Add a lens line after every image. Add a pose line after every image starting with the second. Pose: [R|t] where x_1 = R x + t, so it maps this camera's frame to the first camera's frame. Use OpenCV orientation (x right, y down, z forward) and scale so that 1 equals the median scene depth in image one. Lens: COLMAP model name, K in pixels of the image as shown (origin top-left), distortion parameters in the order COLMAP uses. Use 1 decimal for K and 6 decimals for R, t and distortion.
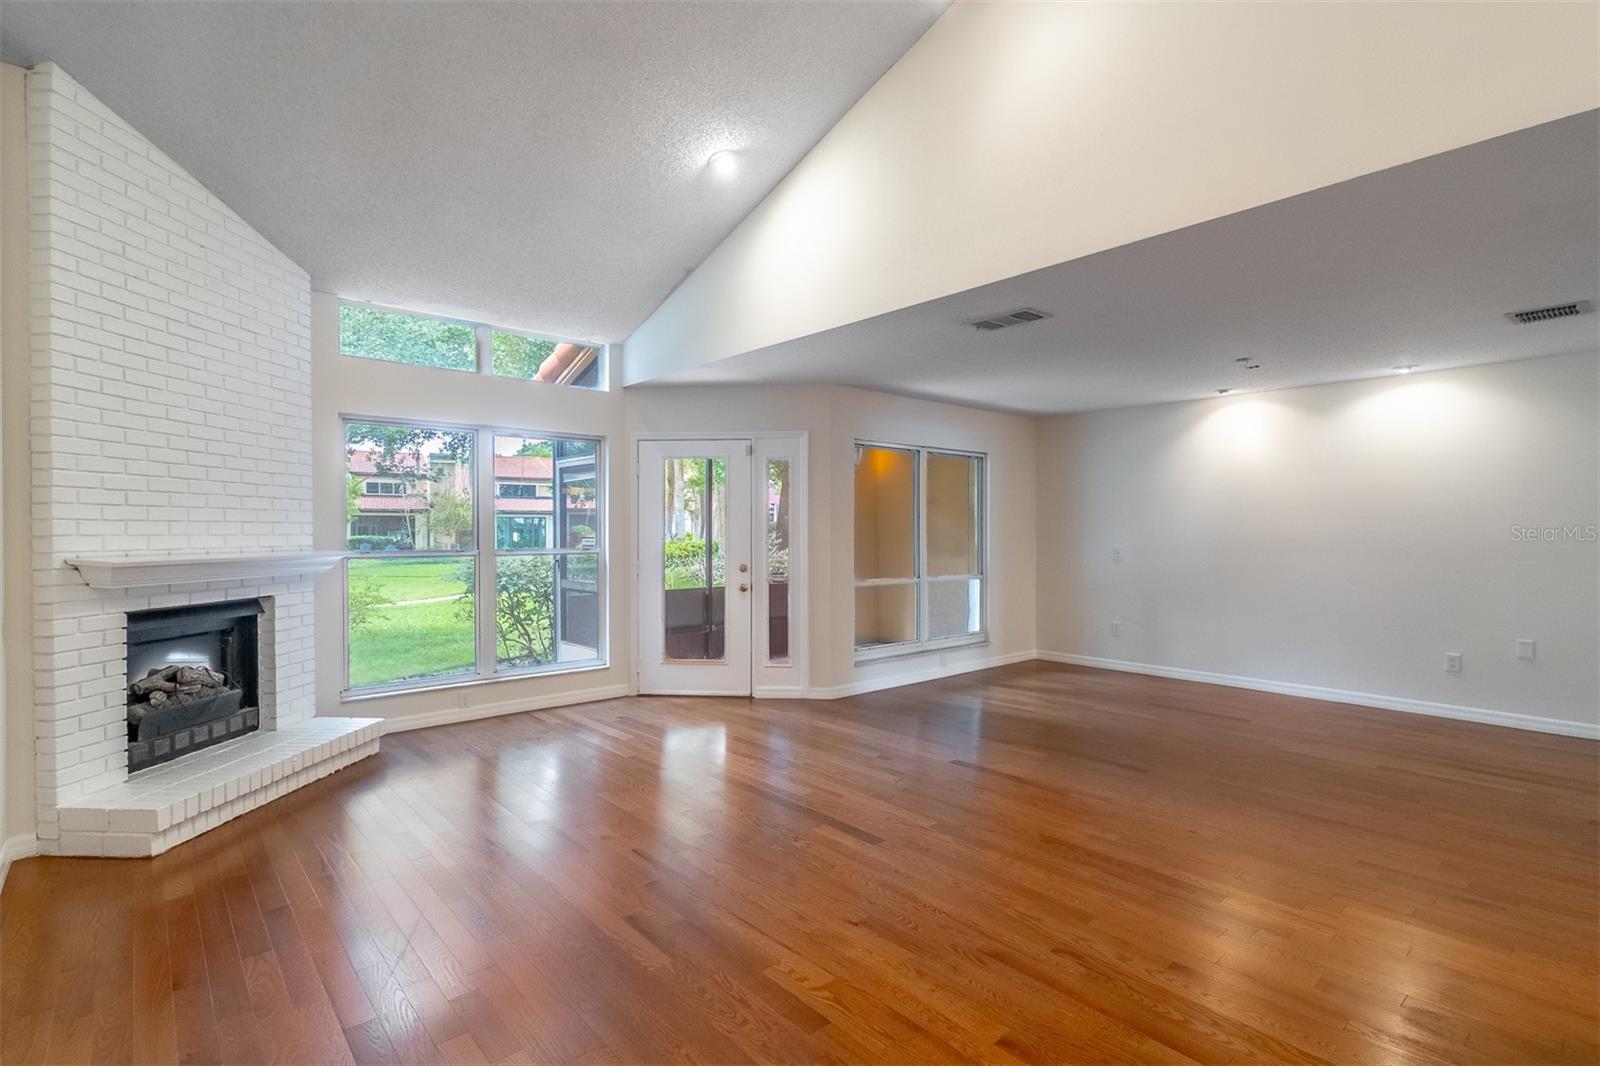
lens RADIAL K [[766.1, 0, 795.2], [0, 766.1, 535.9], [0, 0, 1]] dist [0.003451, -0.000197]
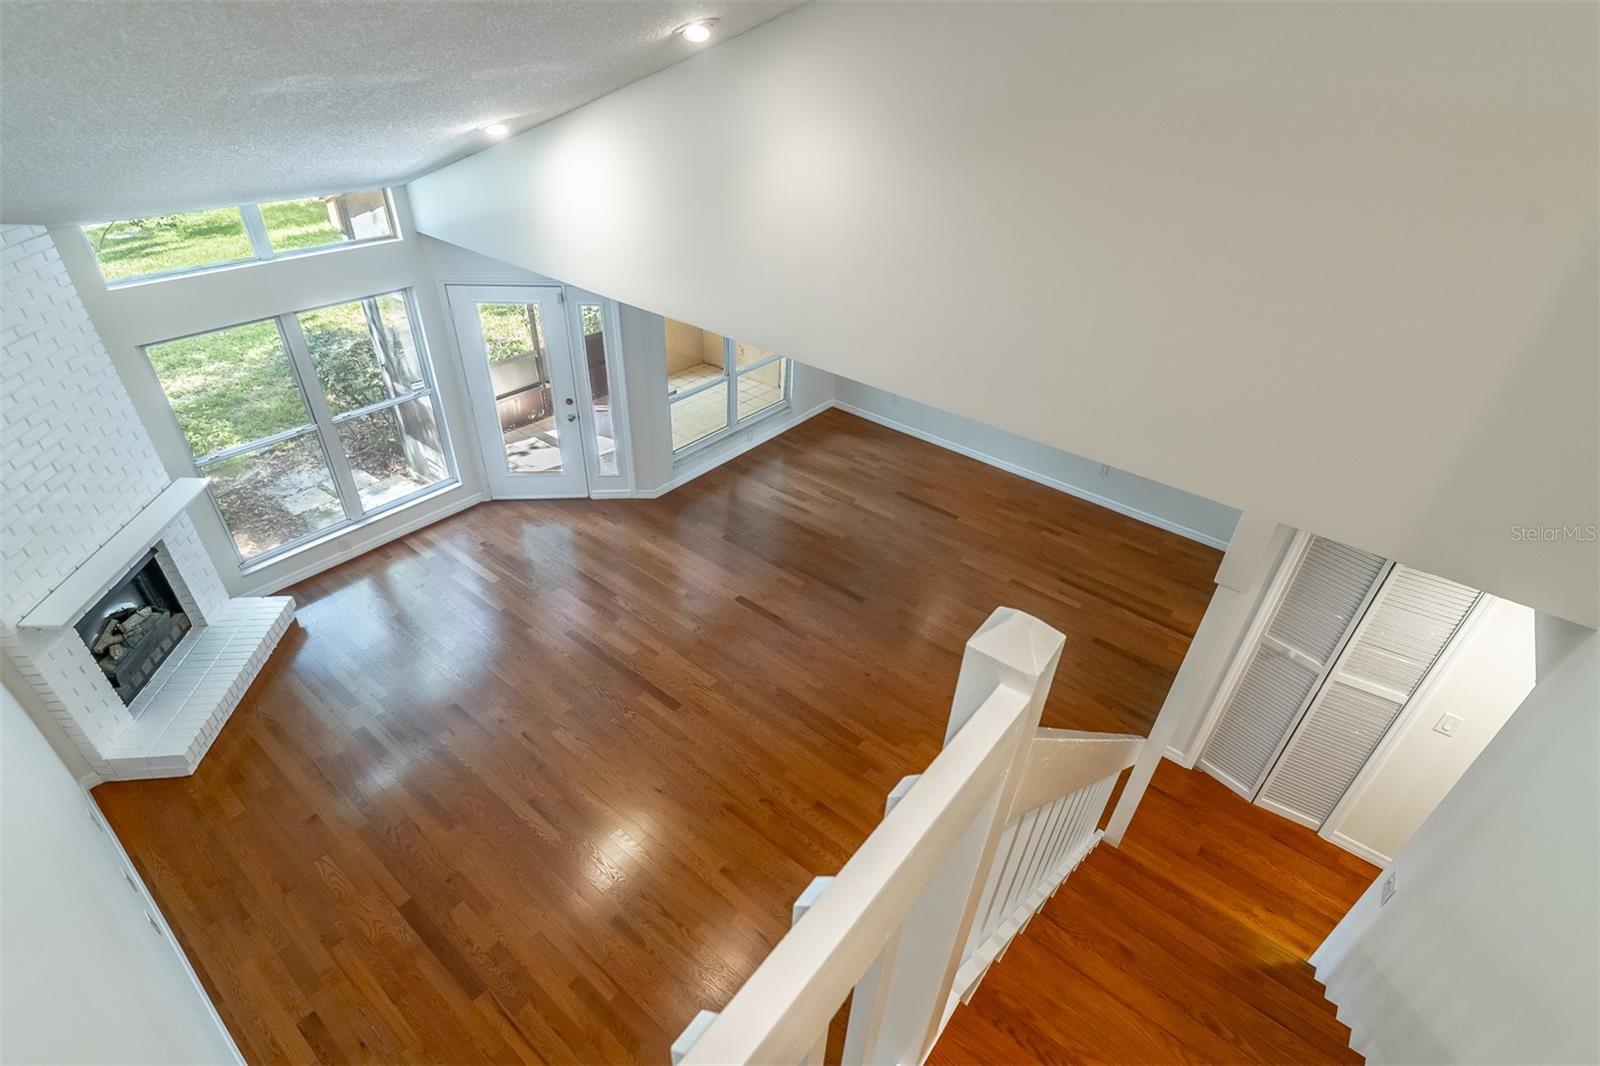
lens RADIAL K [[766.1, 0, 795.2], [0, 766.1, 535.9], [0, 0, 1]] dist [0.003451, -0.000197]
pose [[0.983214, -0.070377, 0.168334, 0.063533], [-0.036586, 0.827826, 0.559791, -0.498998], [-0.178748, -0.556553, 0.811356, -0.102096]]
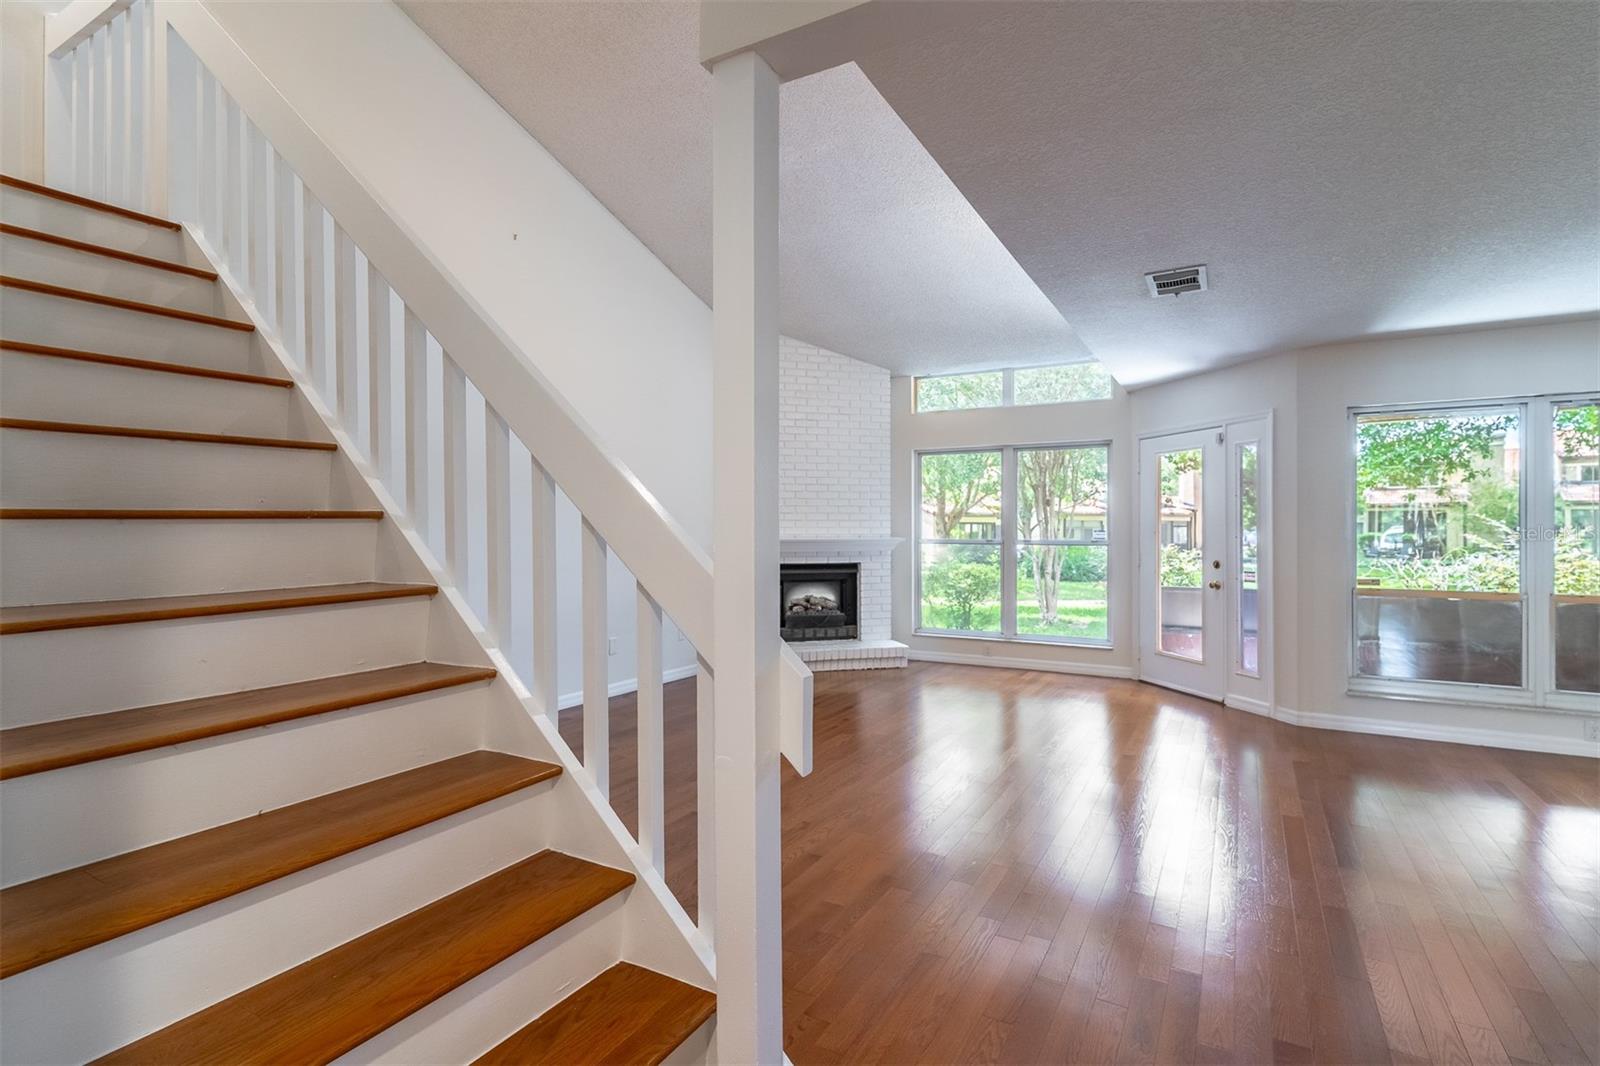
lens RADIAL K [[777.3, 0, 802.7], [0, 777.3, 526.7], [0, 0, 1]] dist [0.004032, 0.000430]
pose [[0.336729, -0.001926, -0.941600, 0.744852], [-0.006237, 0.999971, -0.004276, 0.003914], [0.941581, 0.007312, 0.336708, 0.230124]]
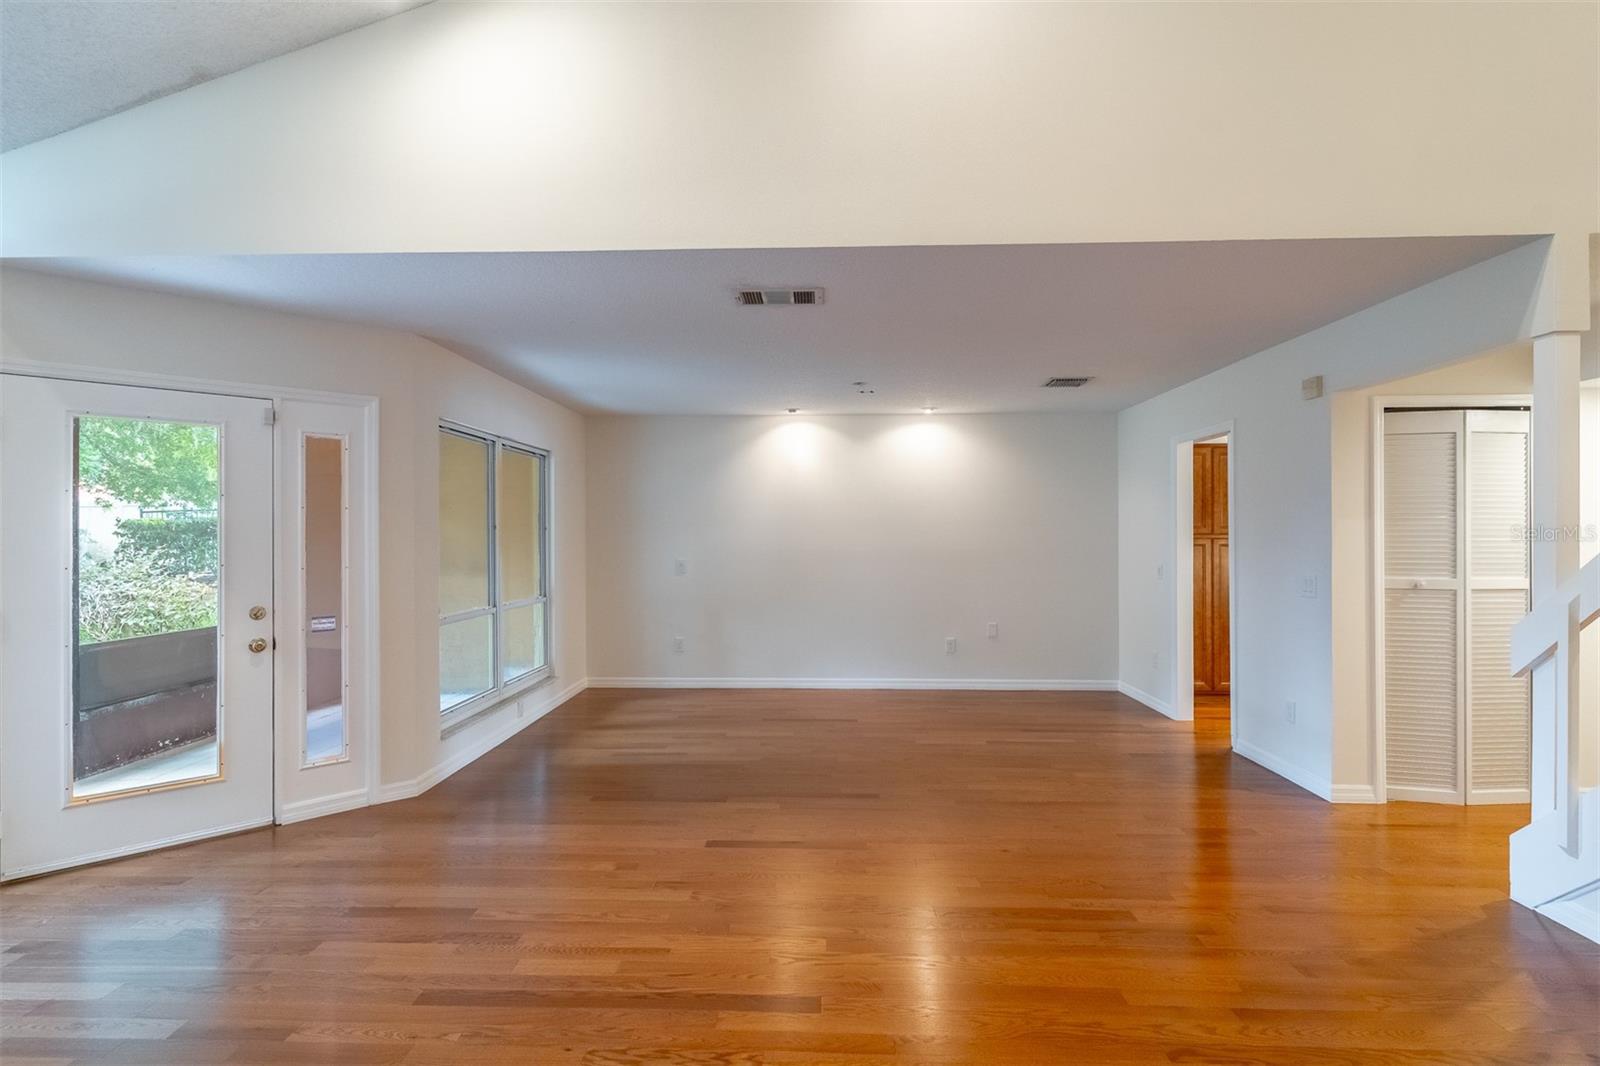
lens RADIAL K [[766.1, 0, 795.2], [0, 766.1, 535.9], [0, 0, 1]] dist [0.003451, -0.000197]
pose [[0.684005, -0.003250, 0.729470, -0.246690], [0.008871, 0.999953, -0.003863, -0.013545], [-0.729423, 0.009113, 0.684002, 0.321739]]
